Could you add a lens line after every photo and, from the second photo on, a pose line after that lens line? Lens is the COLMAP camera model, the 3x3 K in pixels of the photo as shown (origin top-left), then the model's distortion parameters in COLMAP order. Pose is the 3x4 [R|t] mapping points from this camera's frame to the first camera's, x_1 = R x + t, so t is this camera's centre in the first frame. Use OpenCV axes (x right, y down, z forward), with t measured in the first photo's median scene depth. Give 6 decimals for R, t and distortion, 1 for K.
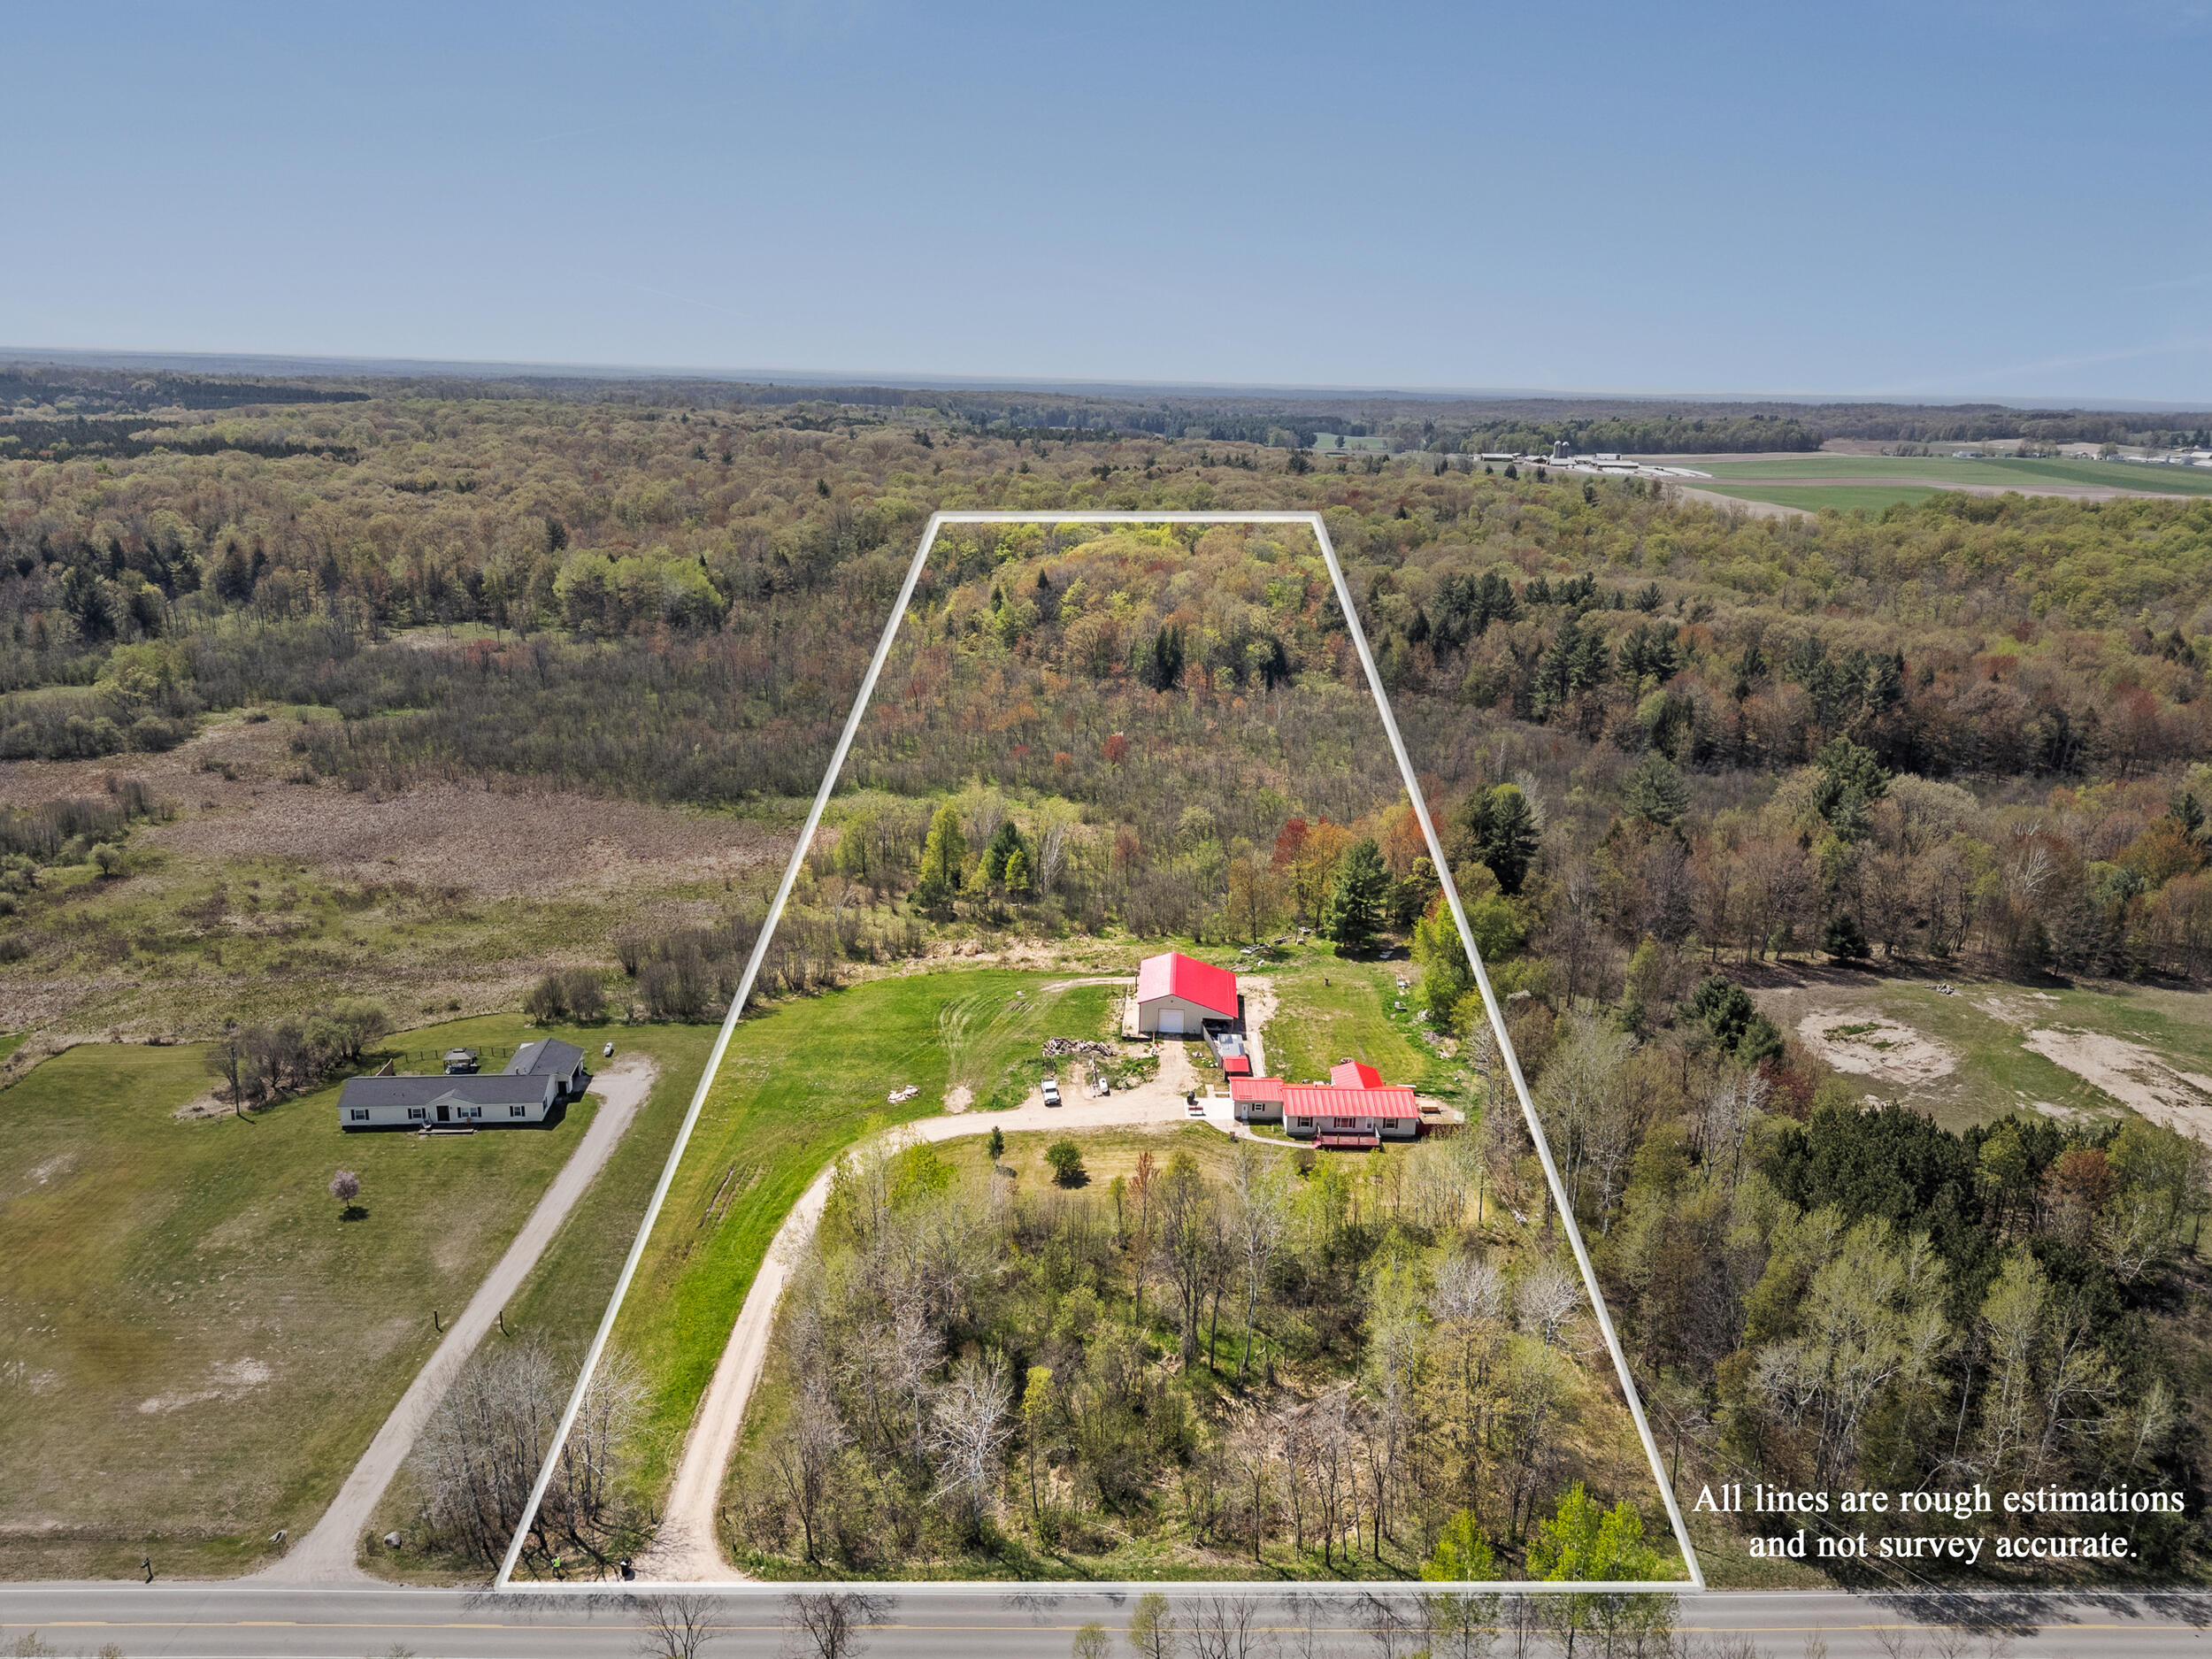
lens RADIAL K [[1553.7, 0, 1108.0], [0, 1553.7, 829.5], [0, 0, 1]] dist [0.065167, -0.056814]
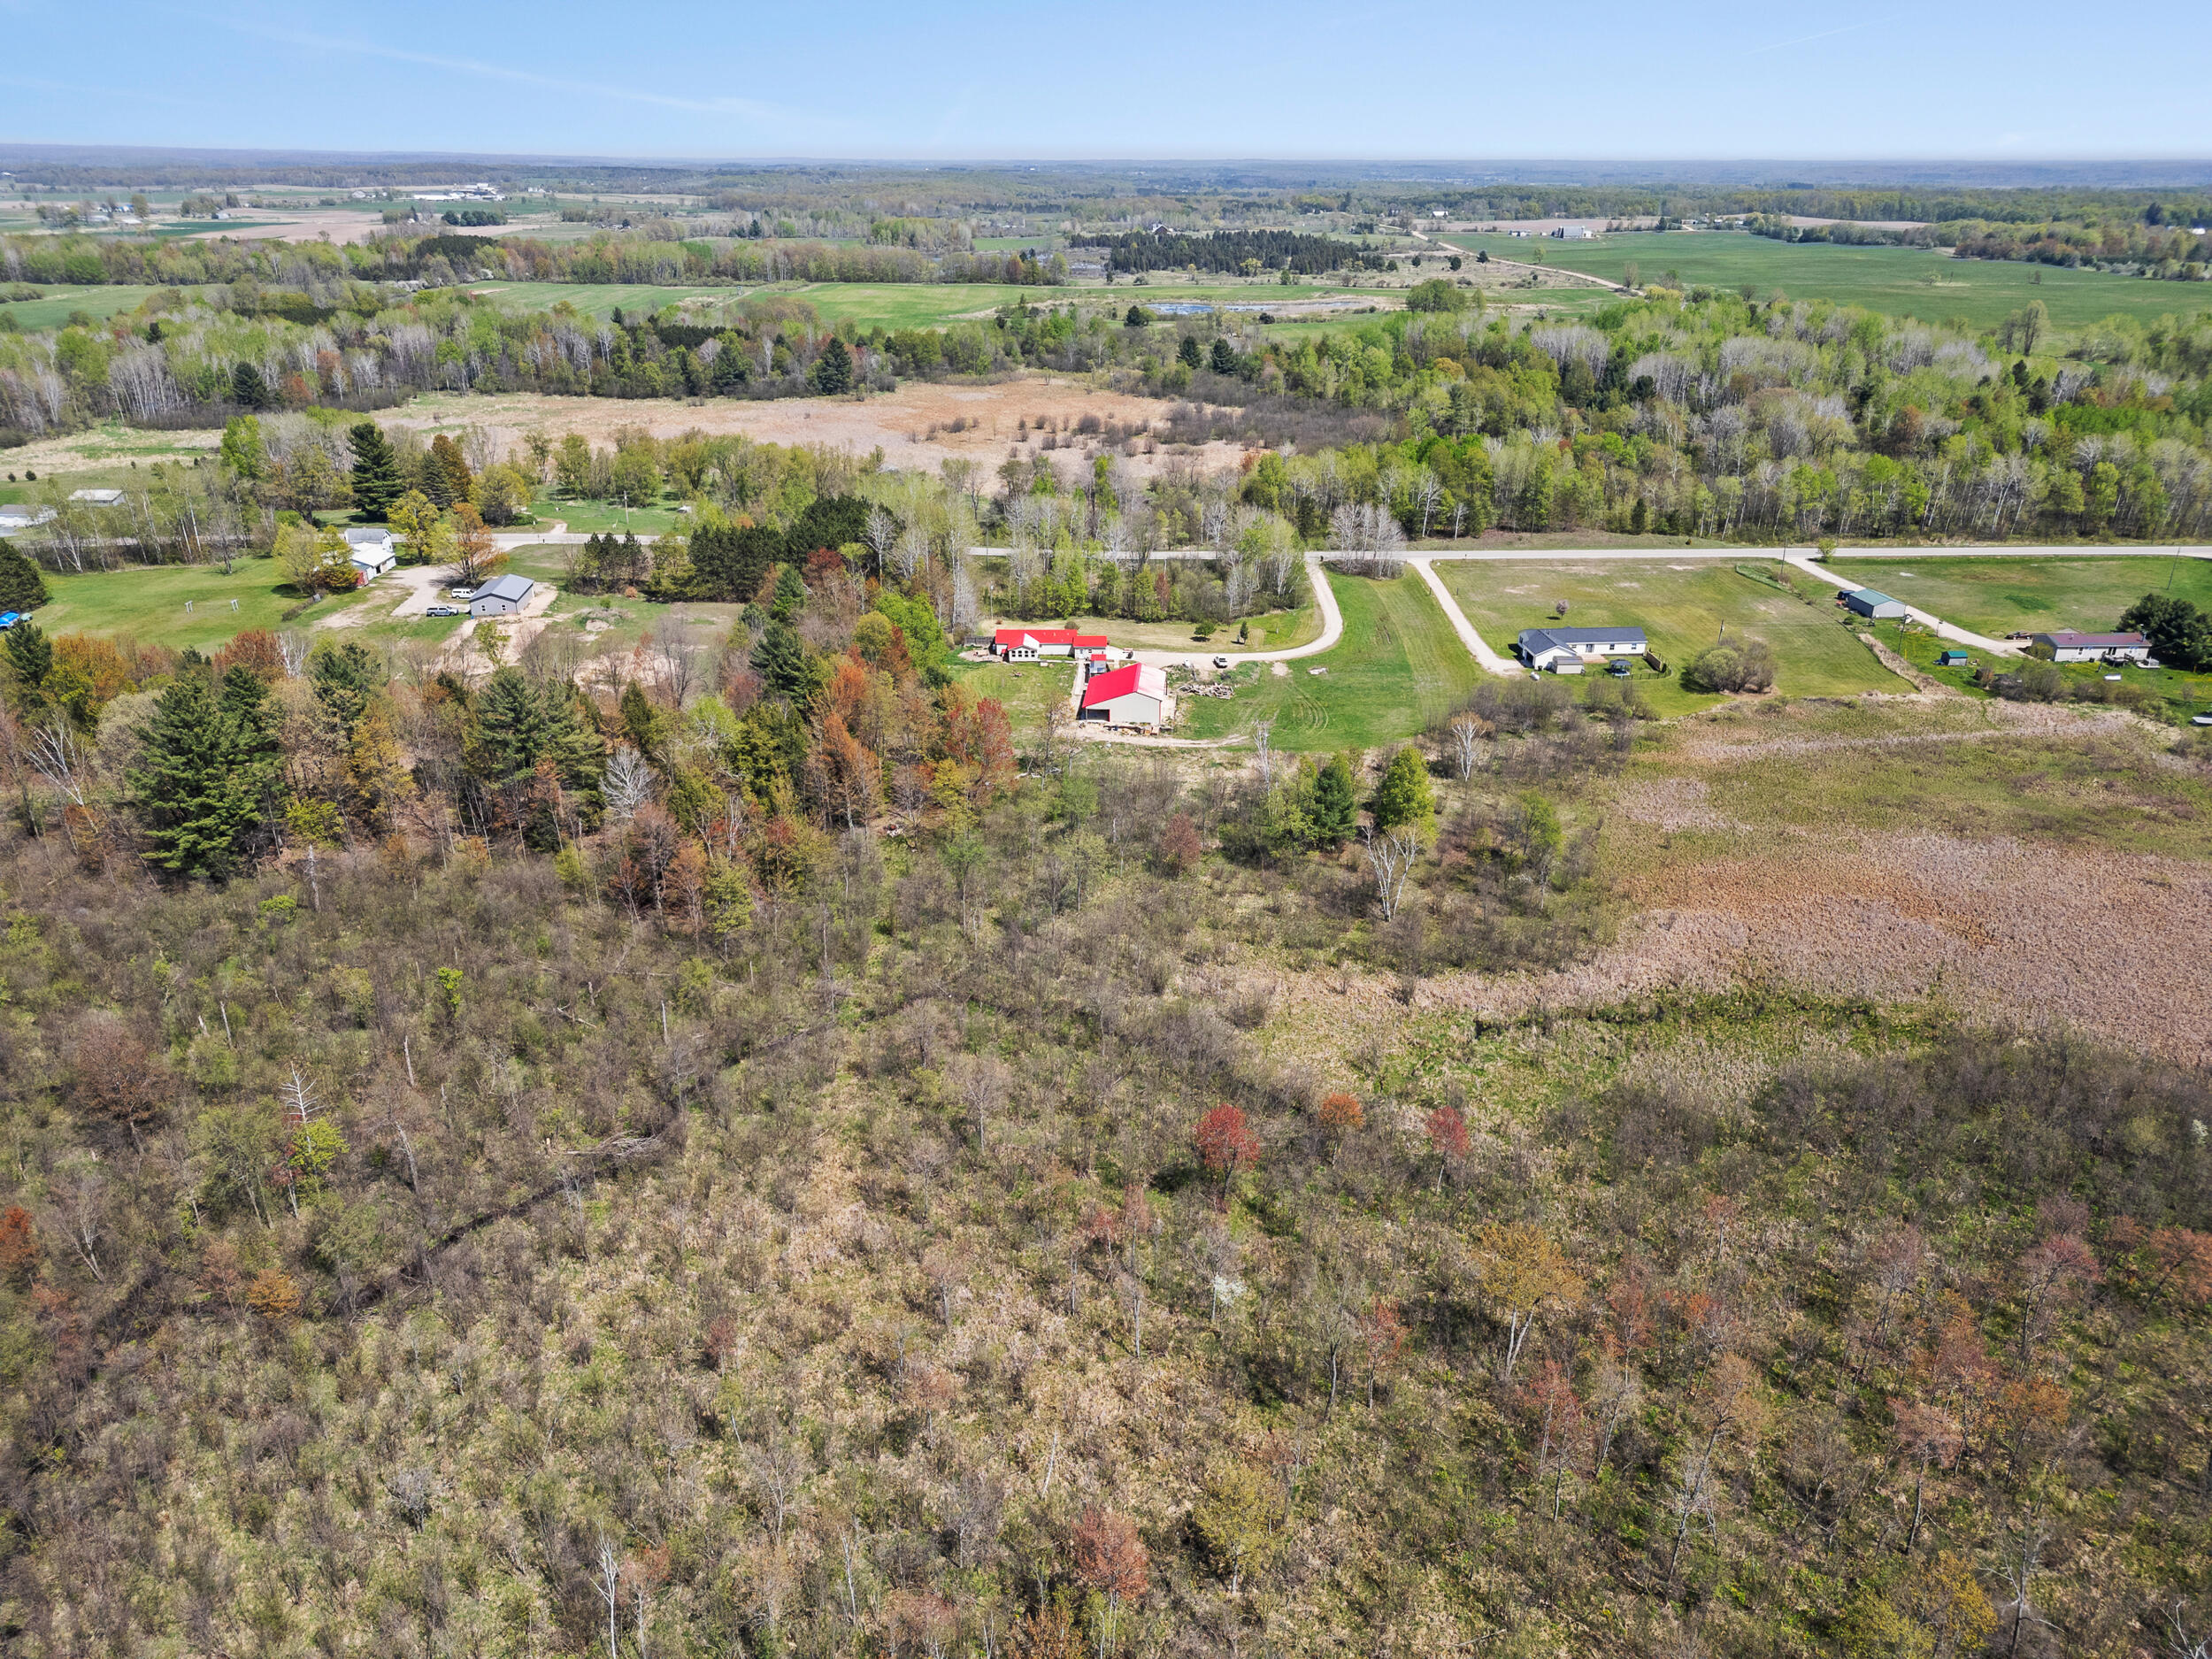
lens RADIAL K [[1553.7, 0, 1111.3], [0, 1553.7, 840.5], [0, 0, 1]] dist [0.065167, -0.056814]
pose [[-0.999593, -0.028426, 0.002231, 0.065267], [-0.020336, 0.765579, 0.643021, -0.703962], [-0.019987, 0.642714, -0.765846, 2.359540]]
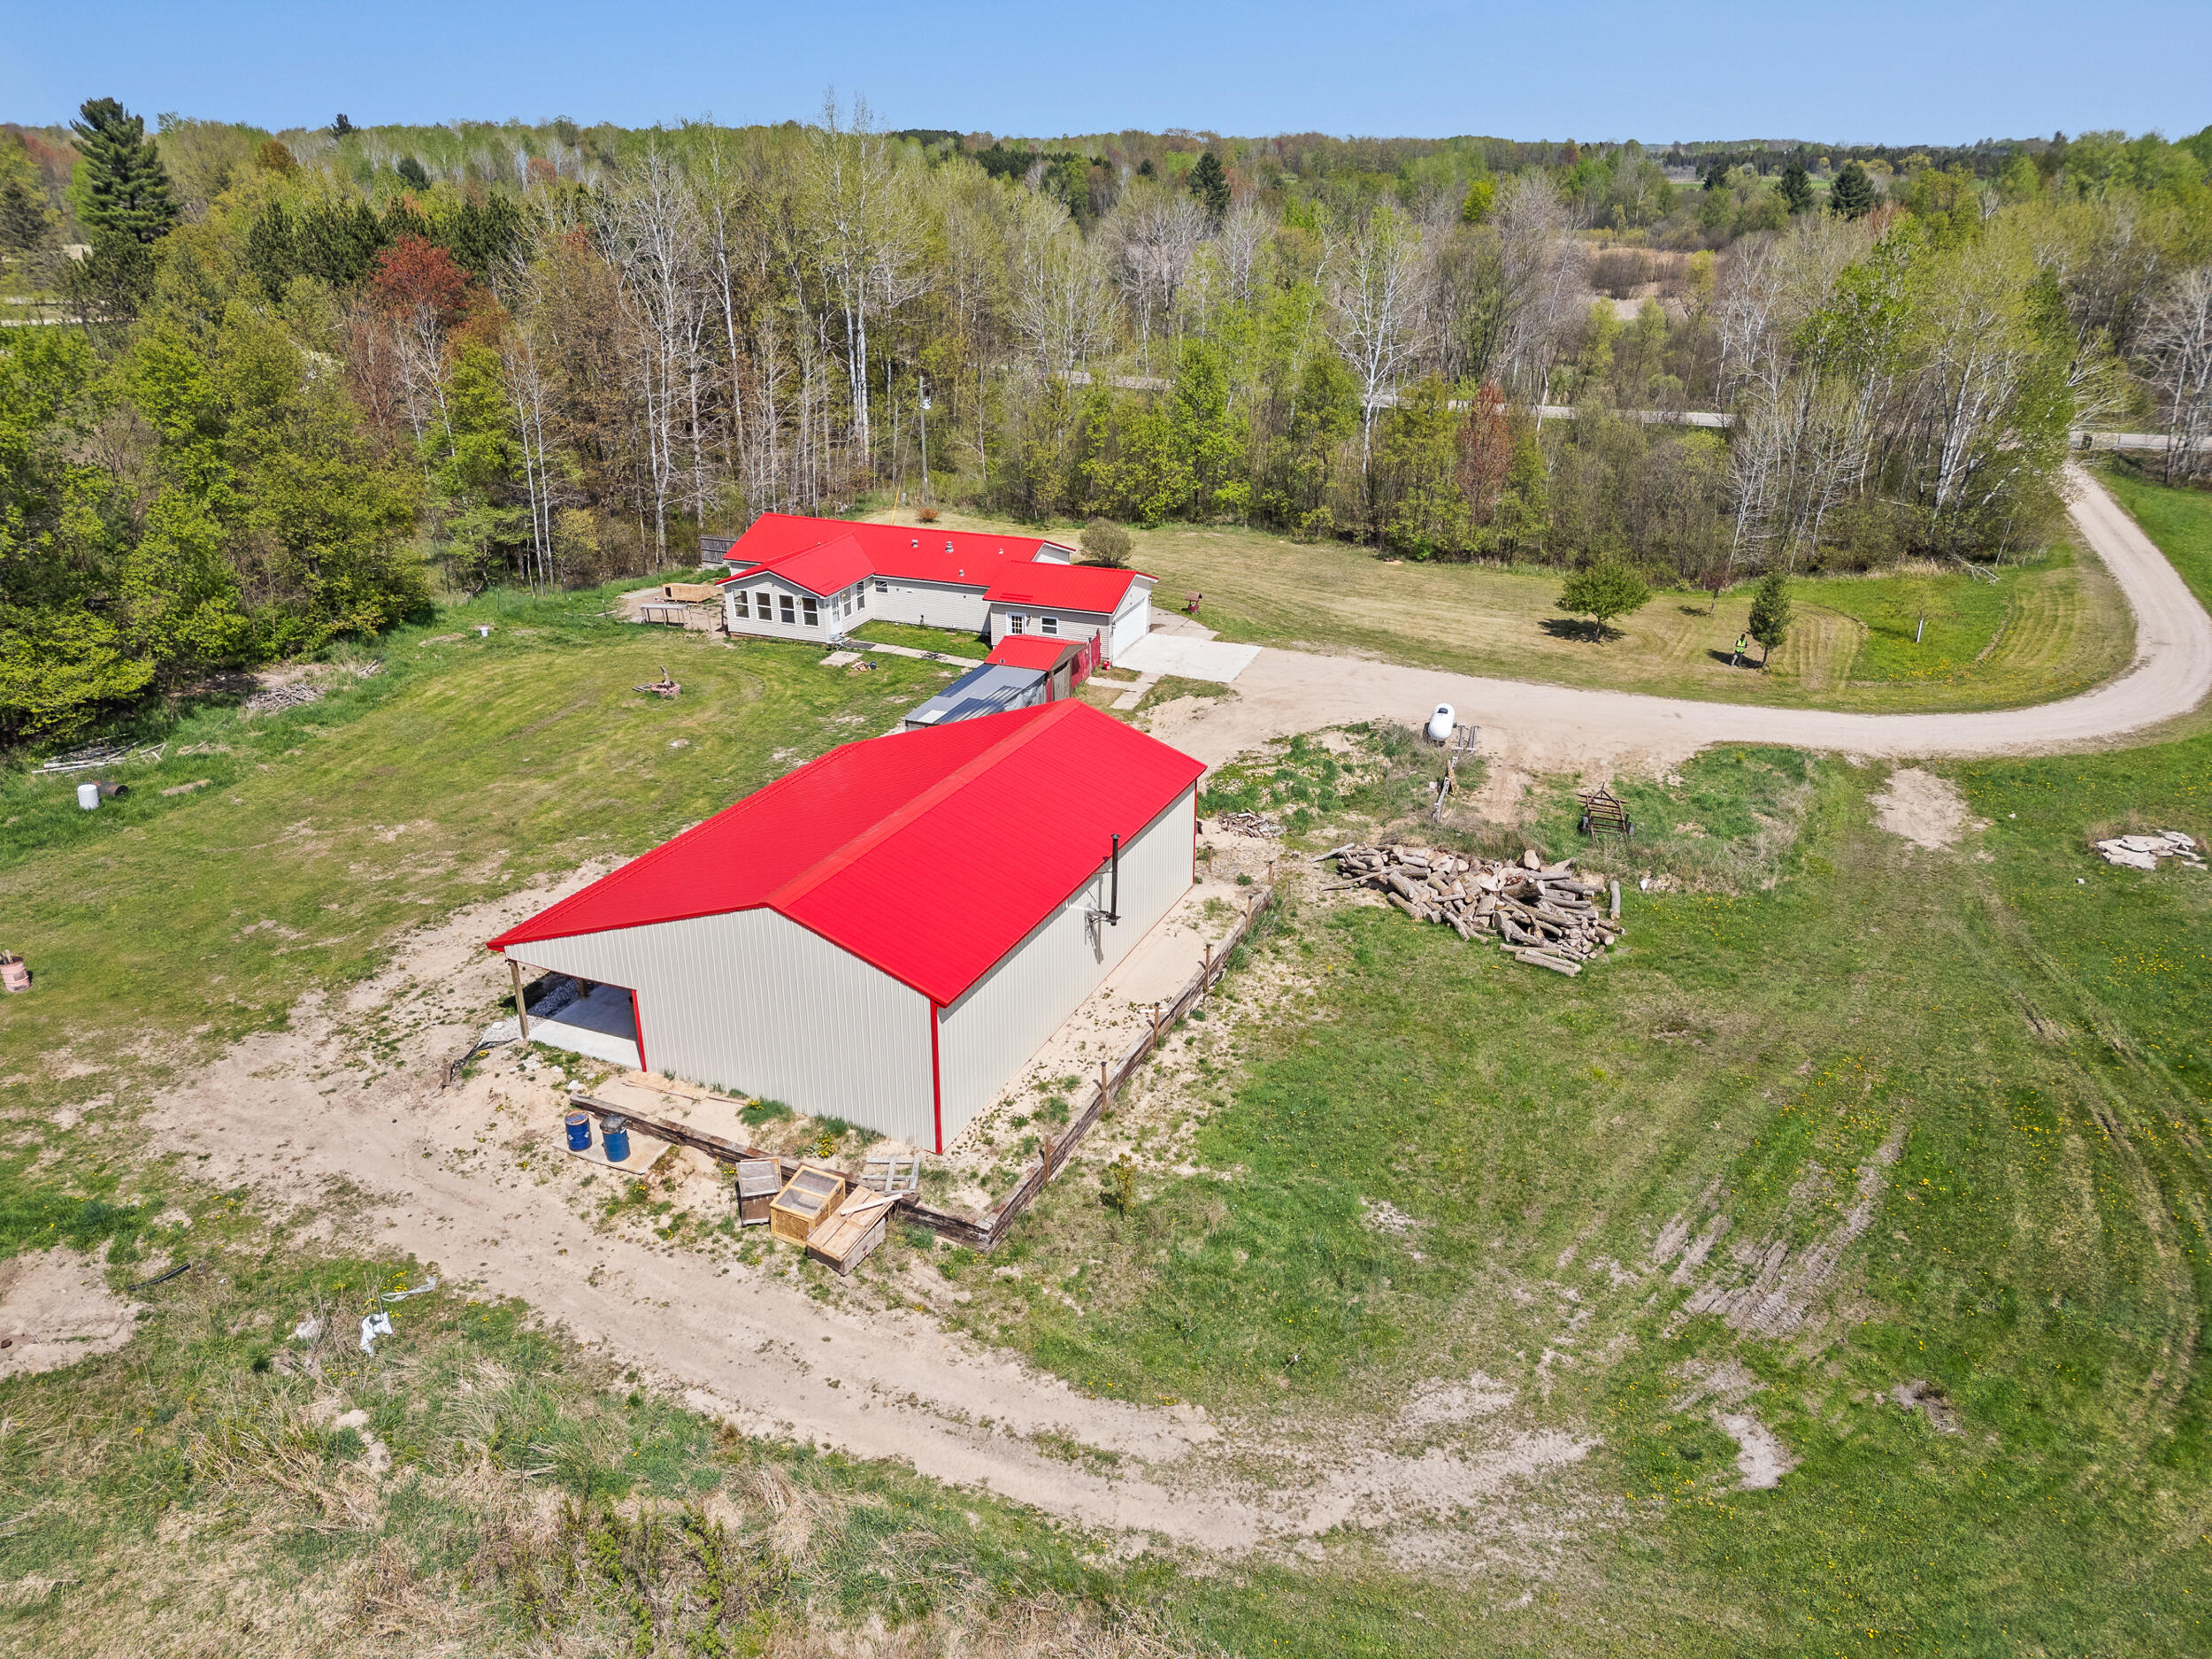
lens RADIAL K [[1553.7, 0, 1118.6], [0, 1553.7, 817.5], [0, 0, 1]] dist [0.065167, -0.056814]
pose [[-0.931207, -0.164612, 0.325203, -0.051063], [0.079933, 0.778264, 0.622829, -0.030862], [-0.355619, 0.605977, -0.711567, 1.314295]]
